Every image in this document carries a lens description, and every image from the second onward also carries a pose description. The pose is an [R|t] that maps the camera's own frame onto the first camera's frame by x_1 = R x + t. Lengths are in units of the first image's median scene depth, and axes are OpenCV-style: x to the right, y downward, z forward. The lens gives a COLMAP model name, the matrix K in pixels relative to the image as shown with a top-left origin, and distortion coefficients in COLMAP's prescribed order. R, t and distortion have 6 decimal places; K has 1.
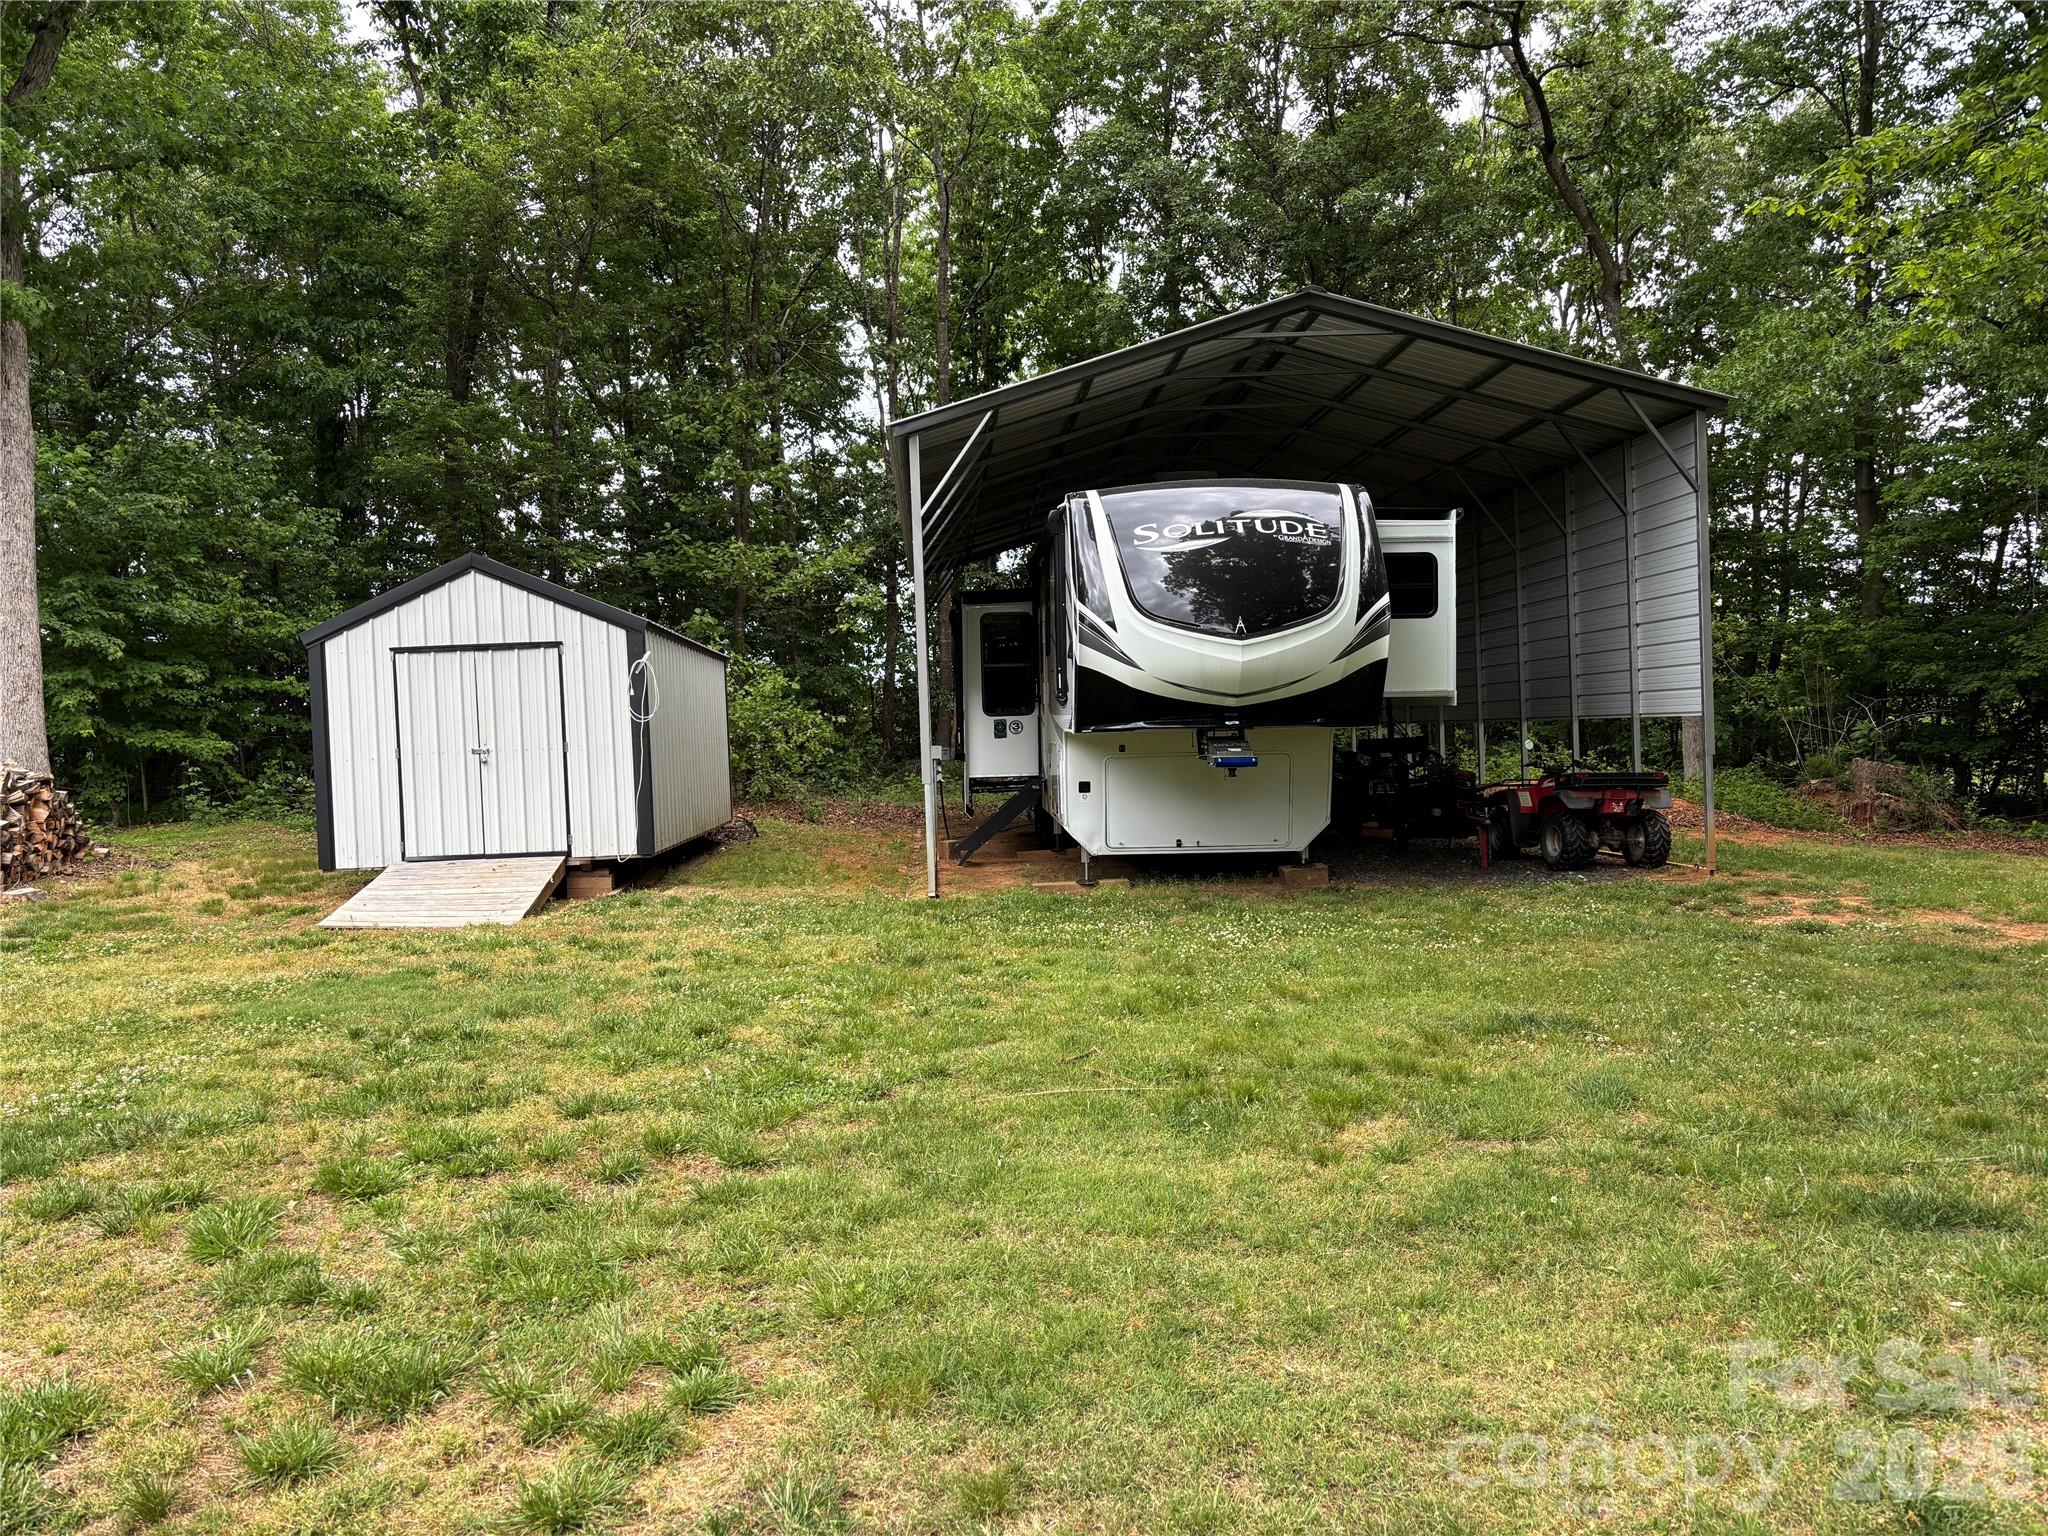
lens RADIAL K [[1567.3, 0, 1023.9], [0, 1567.3, 770.1], [0, 0, 1]] dist [0.059272, -0.049669]
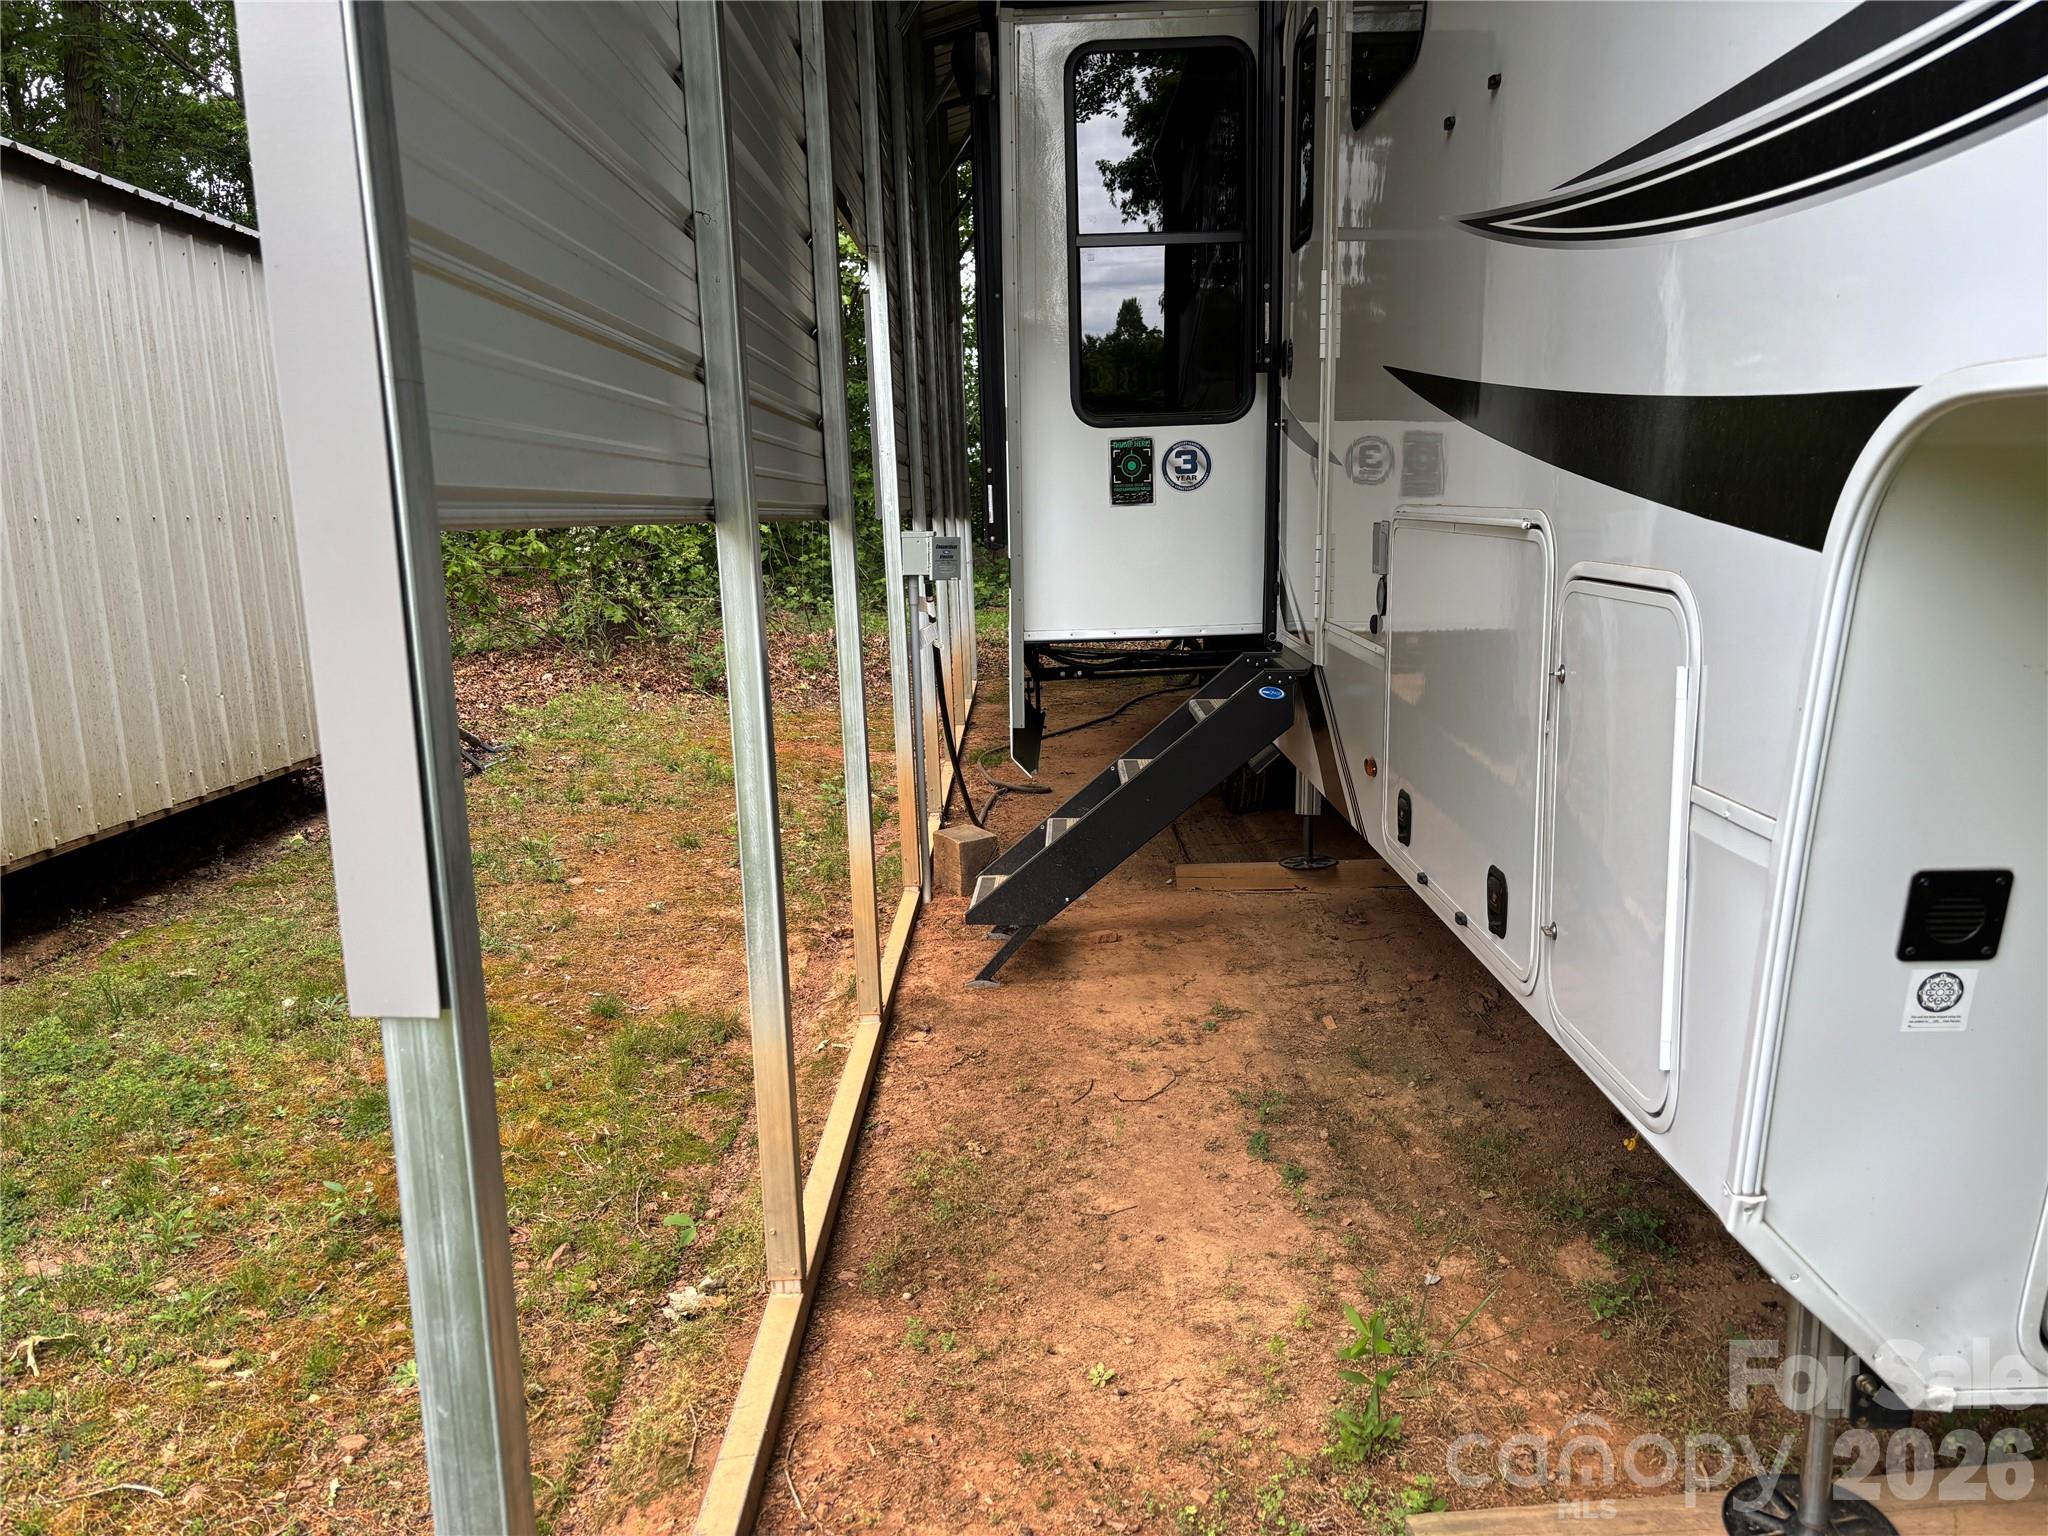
lens RADIAL K [[1567.3, 0, 1024.4], [0, 1567.3, 773.2], [0, 0, 1]] dist [0.059272, -0.049669]
pose [[0.997695, 0.014659, -0.066254, -0.014782], [-0.004701, 0.988972, 0.148029, -0.013898], [0.067693, -0.147376, 0.986761, 0.698084]]
